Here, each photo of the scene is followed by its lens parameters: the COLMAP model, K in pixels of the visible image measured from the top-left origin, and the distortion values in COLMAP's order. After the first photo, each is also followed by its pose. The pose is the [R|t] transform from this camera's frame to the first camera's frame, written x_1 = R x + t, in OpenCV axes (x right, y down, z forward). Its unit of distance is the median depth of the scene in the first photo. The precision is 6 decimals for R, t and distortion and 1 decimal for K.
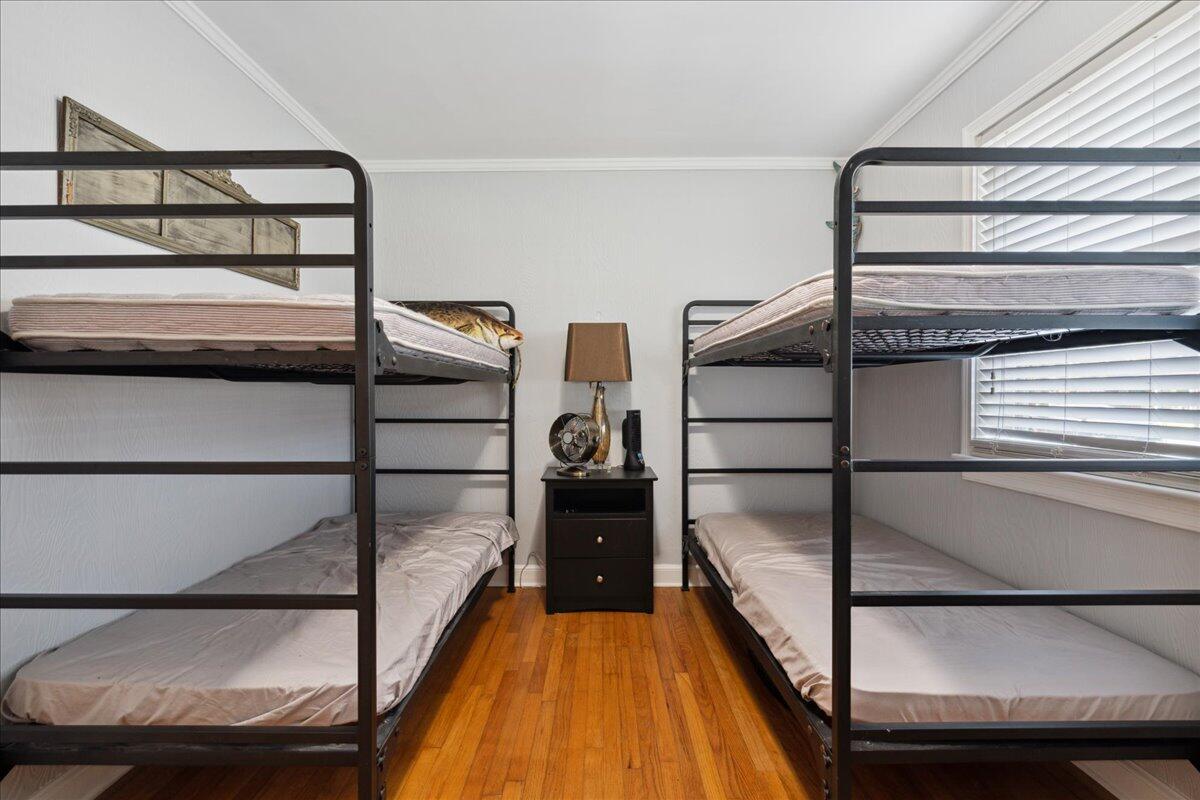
lens RADIAL K [[548.3, 0, 598.4], [0, 548.3, 397.9], [0, 0, 1]] dist [-0.002735, 0.000076]
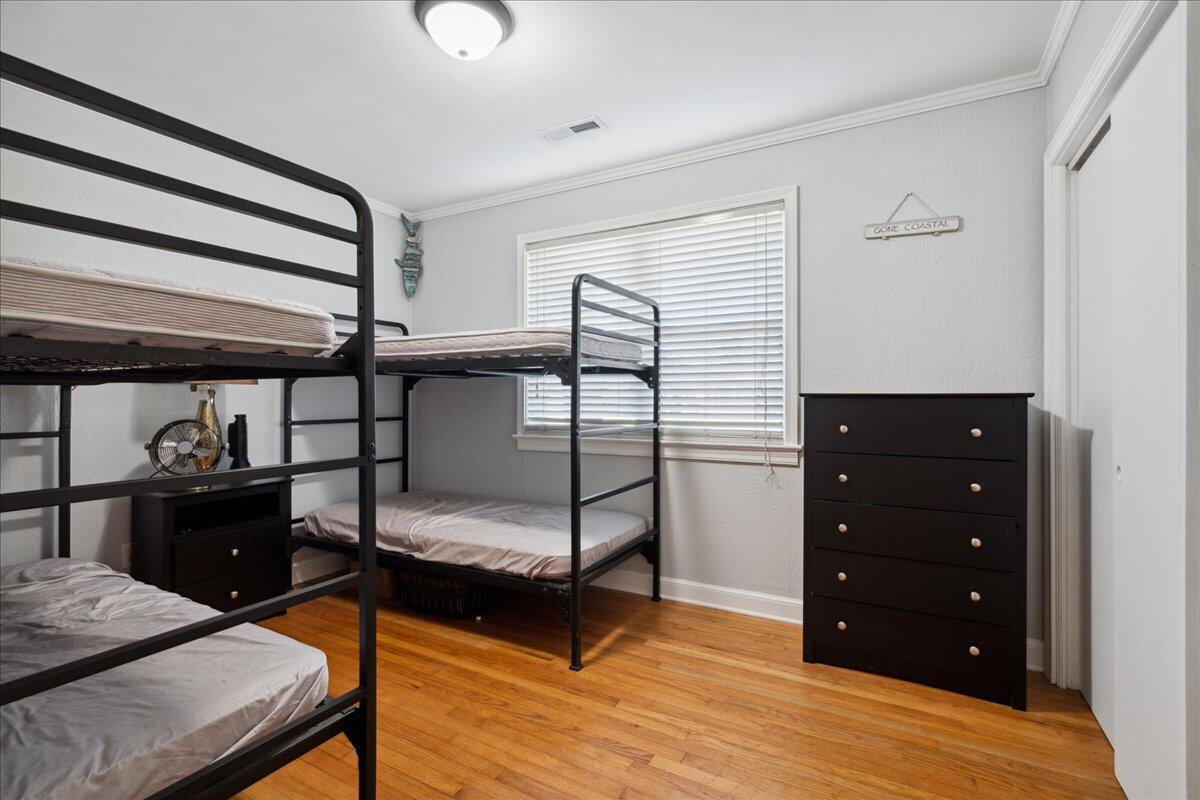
lens RADIAL K [[548.3, 0, 598.4], [0, 548.3, 397.9], [0, 0, 1]] dist [-0.002735, 0.000076]
pose [[0.487406, -0.000432, 0.873176, -0.790006], [0.006384, 0.999975, -0.003068, 0.000234], [-0.873152, 0.007070, 0.487396, -0.003423]]
